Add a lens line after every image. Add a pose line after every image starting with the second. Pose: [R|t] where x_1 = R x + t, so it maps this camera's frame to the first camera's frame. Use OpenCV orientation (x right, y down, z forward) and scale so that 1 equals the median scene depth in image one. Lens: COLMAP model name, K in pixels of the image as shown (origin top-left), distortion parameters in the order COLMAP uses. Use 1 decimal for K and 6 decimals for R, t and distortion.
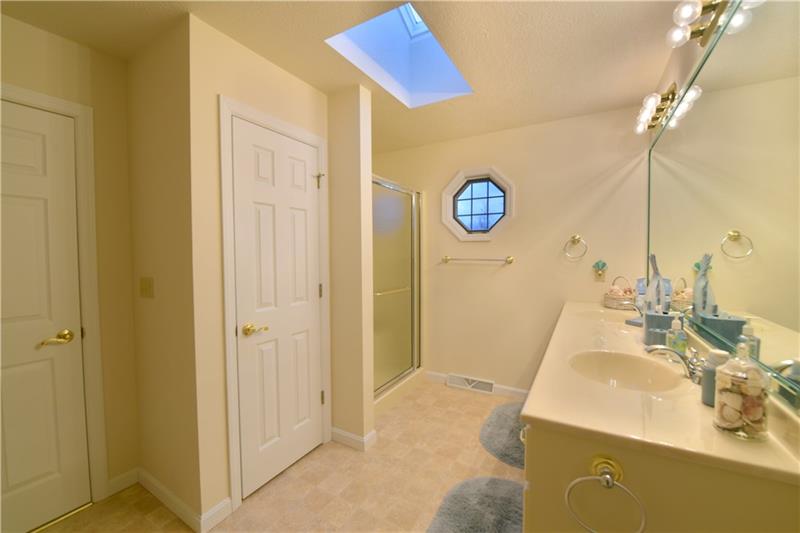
lens RADIAL K [[323.7, 0, 400.0], [0, 323.7, 266.5], [0, 0, 1]] dist [-0.000026, -0.000179]
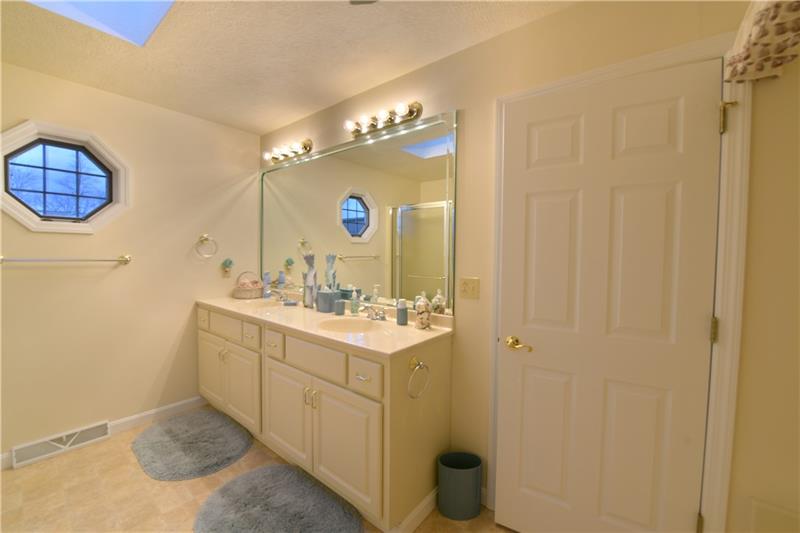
lens RADIAL K [[323.7, 0, 400.0], [0, 323.7, 266.5], [0, 0, 1]] dist [-0.000026, -0.000179]
pose [[0.171375, -0.032937, 0.984655, -0.383442], [0.030489, 0.999140, 0.028115, -0.005248], [-0.984734, 0.025203, 0.172232, 0.218436]]
